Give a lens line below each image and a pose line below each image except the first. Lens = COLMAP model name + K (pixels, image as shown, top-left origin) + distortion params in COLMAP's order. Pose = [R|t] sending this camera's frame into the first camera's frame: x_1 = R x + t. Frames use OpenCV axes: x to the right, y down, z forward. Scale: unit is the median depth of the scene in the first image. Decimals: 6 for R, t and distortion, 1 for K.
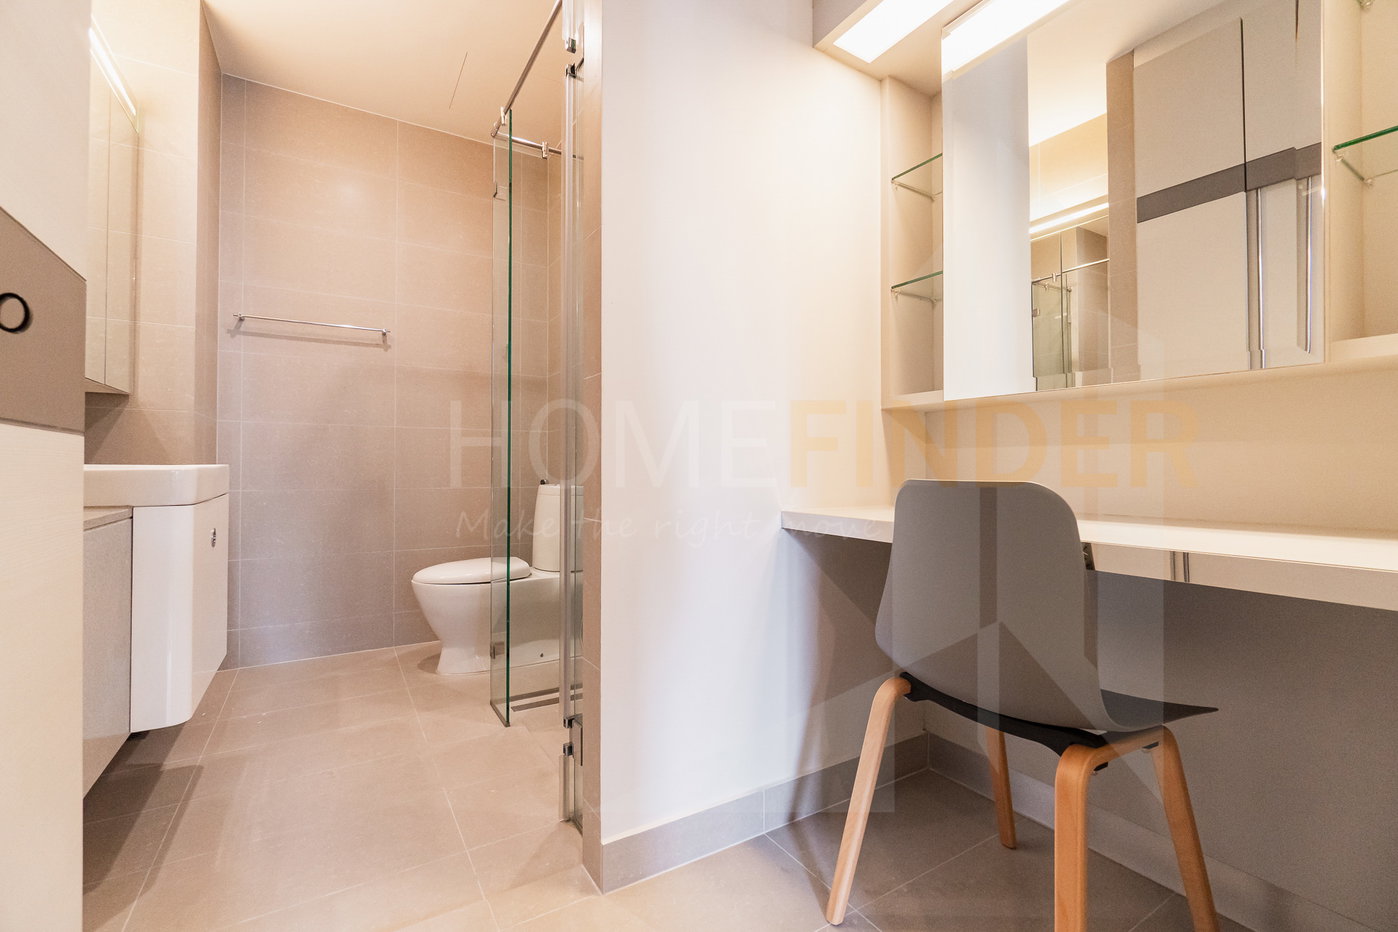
lens RADIAL K [[603.2, 0, 694.2], [0, 603.2, 458.6], [0, 0, 1]] dist [-0.007726, -0.000066]
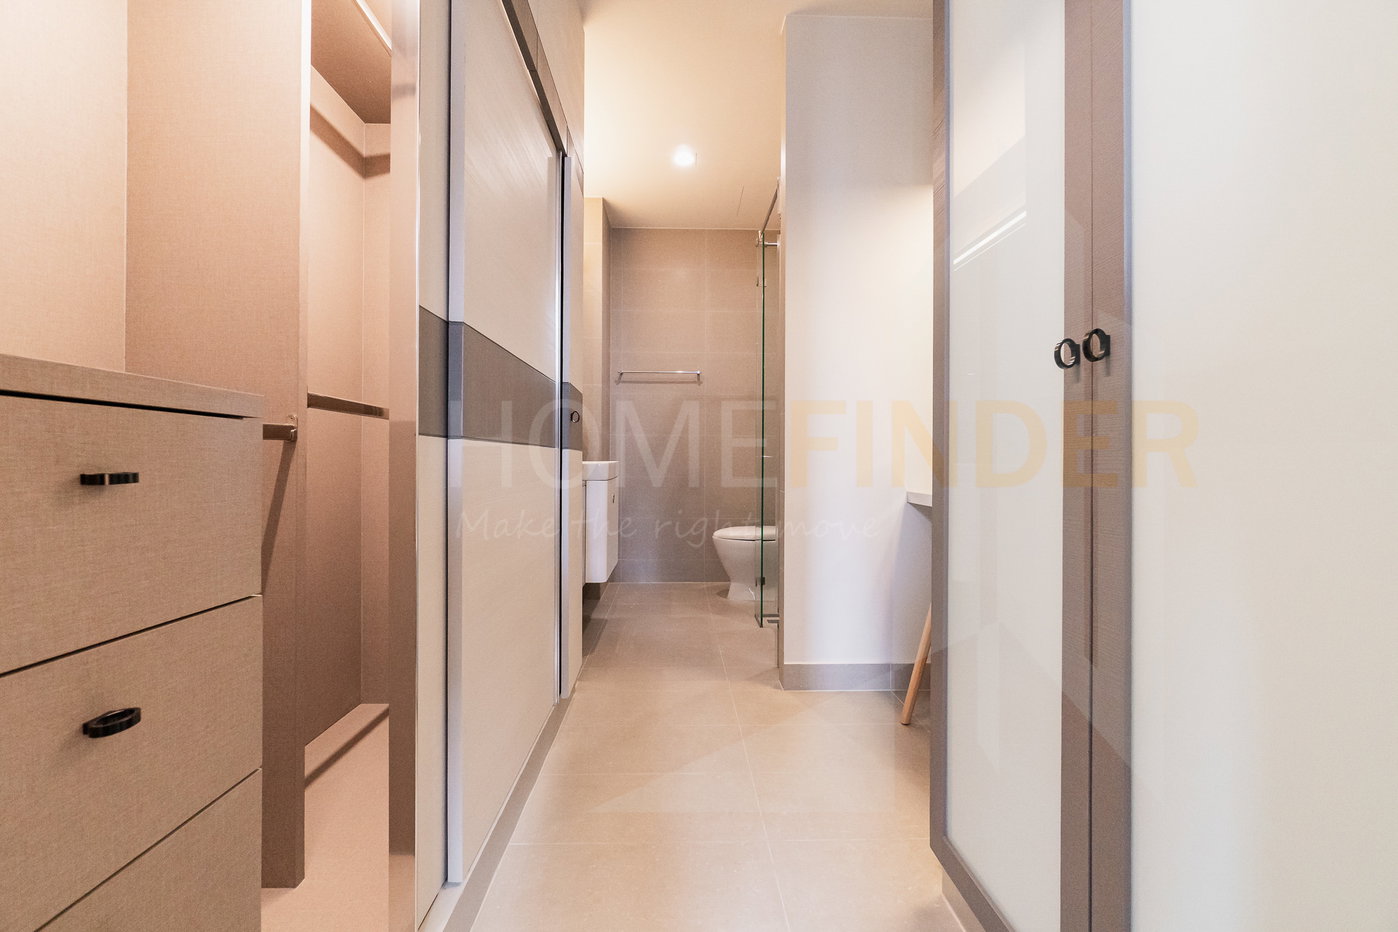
lens RADIAL K [[603.2, 0, 694.2], [0, 603.2, 458.6], [0, 0, 1]] dist [-0.007726, -0.000066]
pose [[0.870401, 0.000291, -0.492344, 0.285219], [0.002772, 0.999981, 0.005492, -0.006156], [0.492336, -0.006145, 0.870384, -0.417203]]
